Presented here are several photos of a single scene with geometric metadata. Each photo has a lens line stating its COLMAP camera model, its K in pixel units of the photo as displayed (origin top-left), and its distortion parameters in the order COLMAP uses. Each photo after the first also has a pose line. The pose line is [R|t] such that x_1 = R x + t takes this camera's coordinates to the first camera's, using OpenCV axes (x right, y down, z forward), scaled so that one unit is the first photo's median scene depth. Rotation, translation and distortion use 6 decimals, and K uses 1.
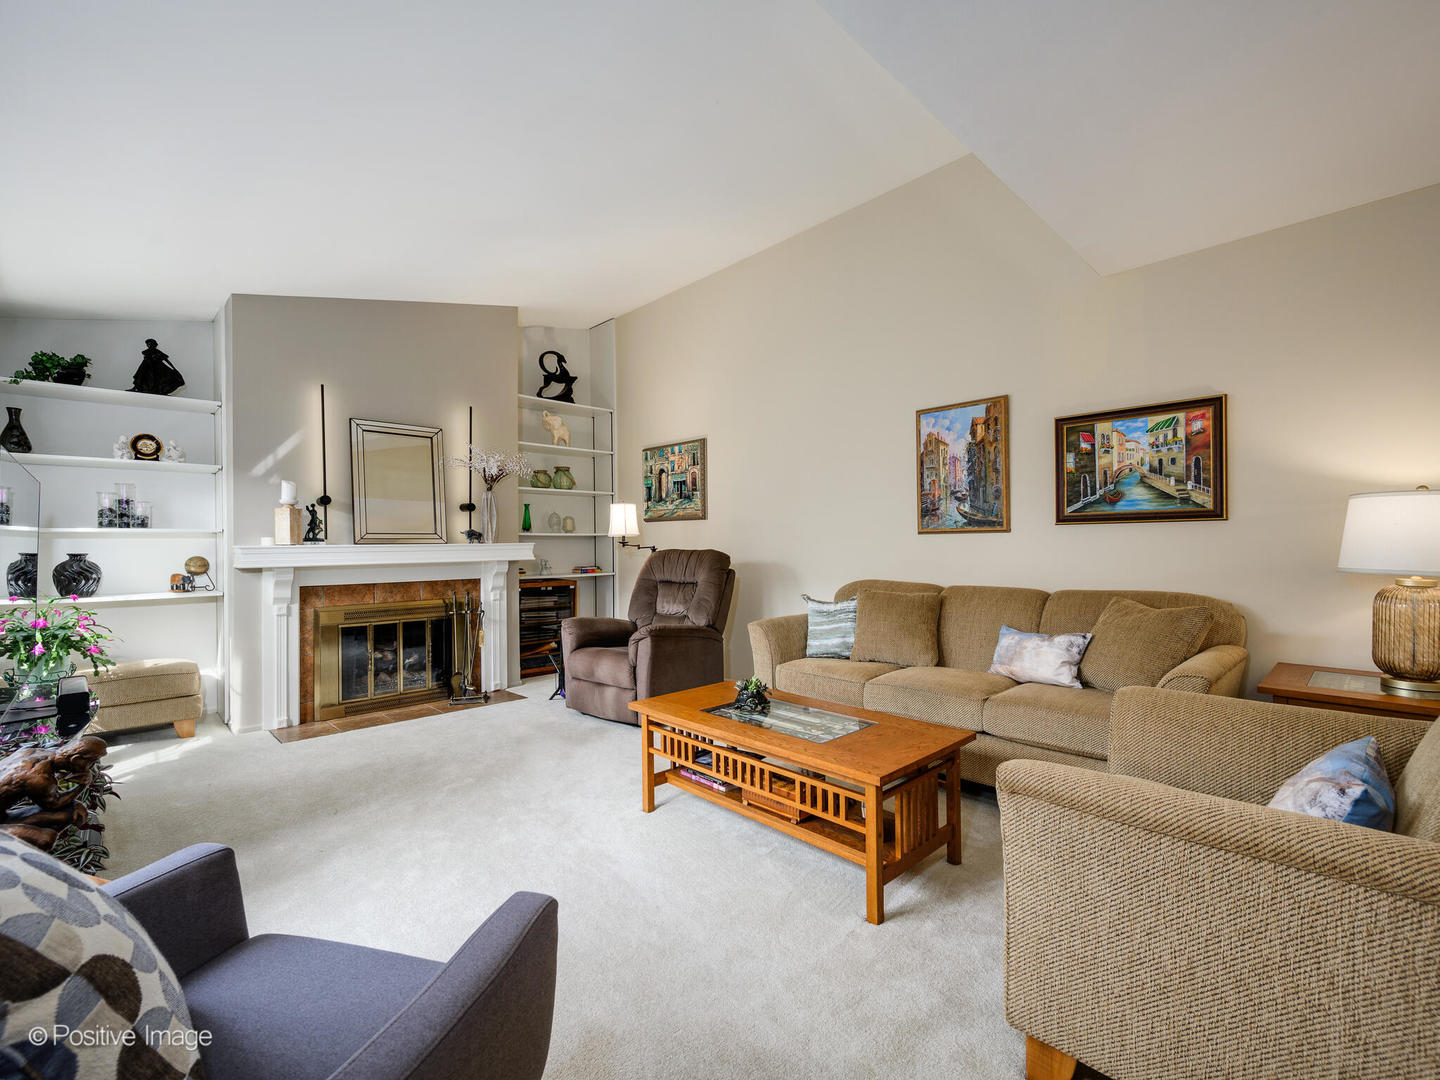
lens RADIAL K [[634.1, 0, 712.1], [0, 634.1, 544.9], [0, 0, 1]] dist [0.001077, -0.000055]
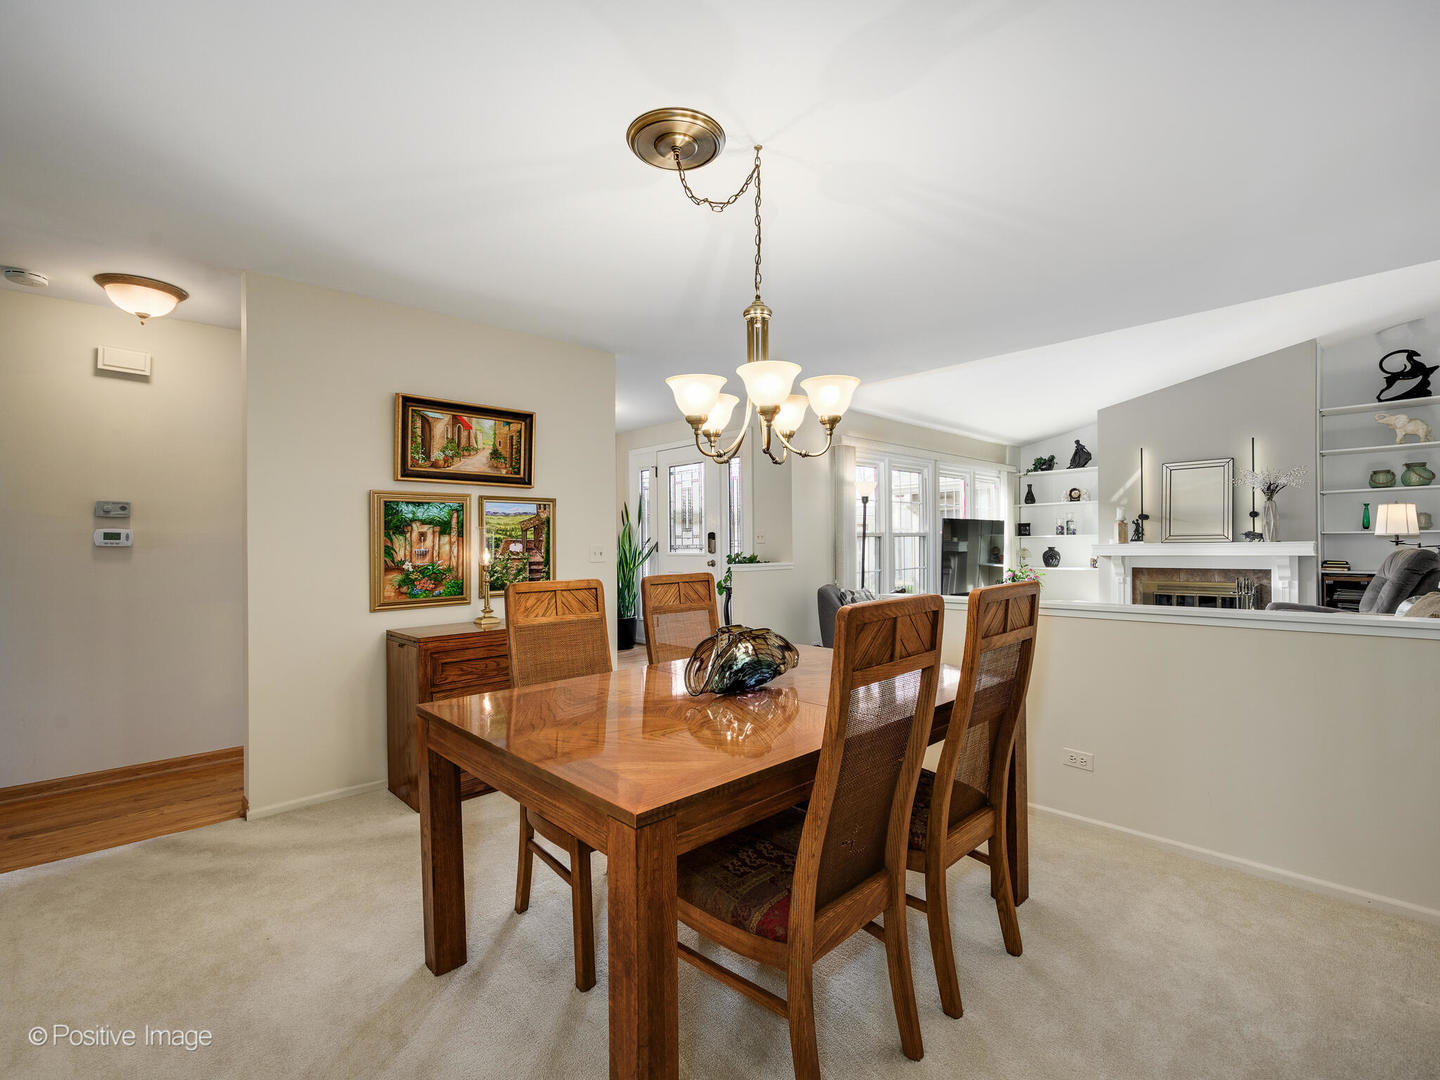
lens RADIAL K [[642.9, 0, 720.0], [0, 642.9, 540.0], [0, 0, 1]] dist [0.001135, -0.000055]
pose [[-0.008576, -0.002105, -0.999961, 1.110323], [0.006706, 0.999975, -0.002163, -0.012495], [0.999941, -0.006724, -0.008561, -0.102451]]
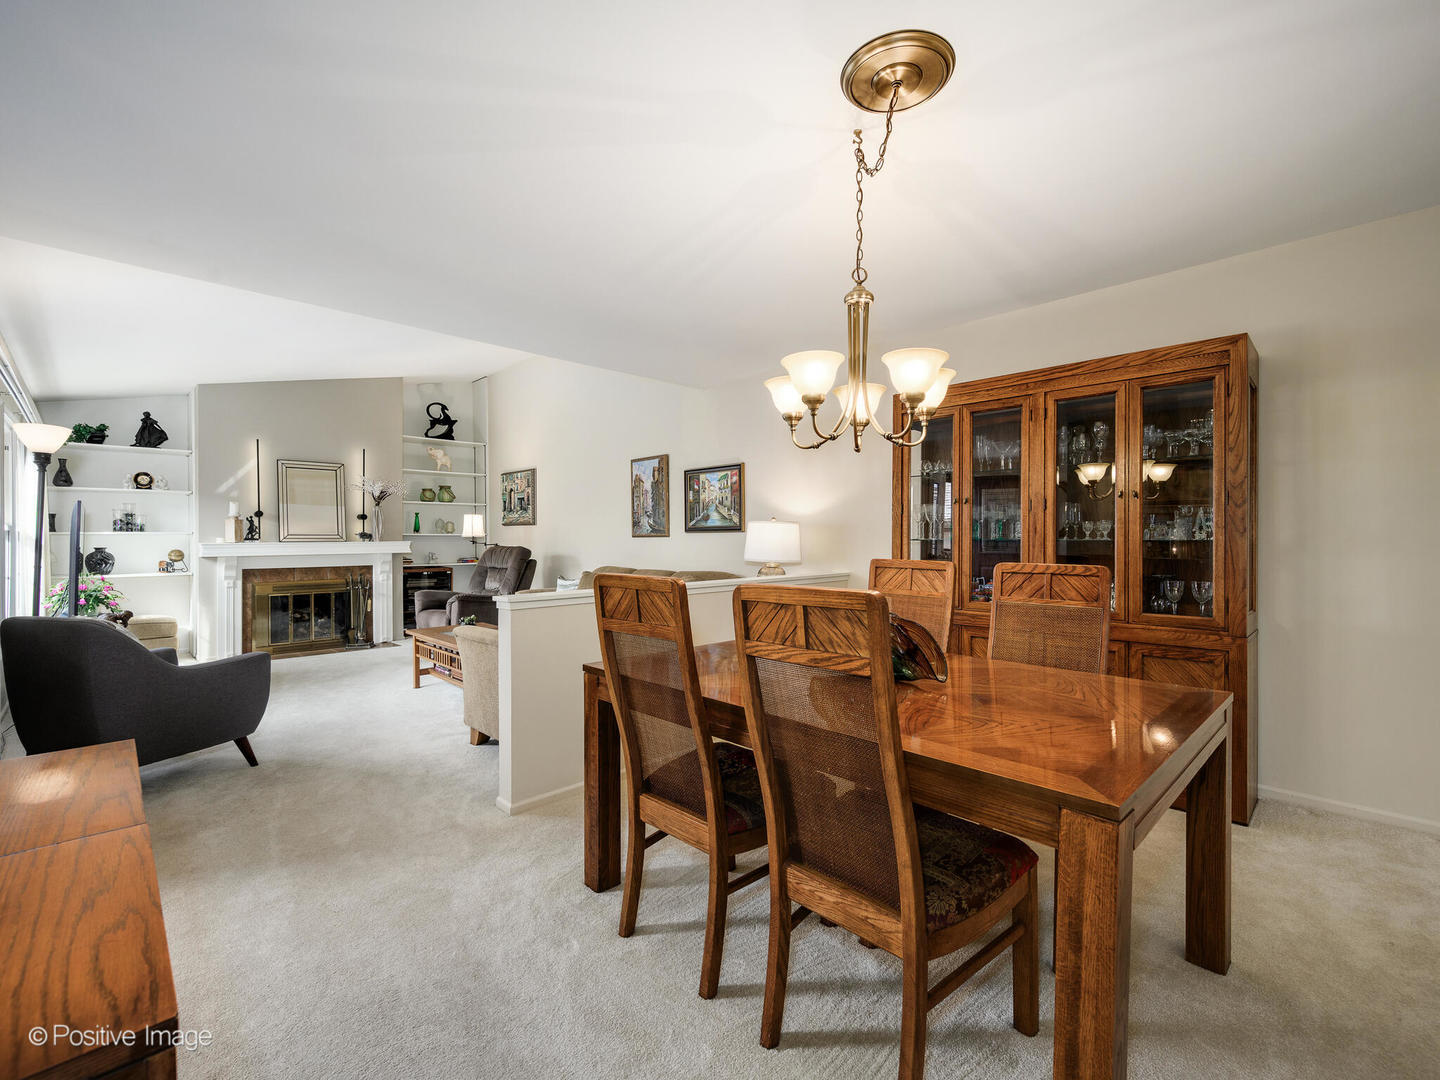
lens RADIAL K [[642.9, 0, 720.0], [0, 642.9, 540.0], [0, 0, 1]] dist [0.001135, -0.000055]
pose [[0.999980, 0.003928, 0.004940, 0.513820], [-0.003935, 0.999991, 0.001506, -0.013240], [-0.004934, -0.001525, 0.999987, -0.583279]]
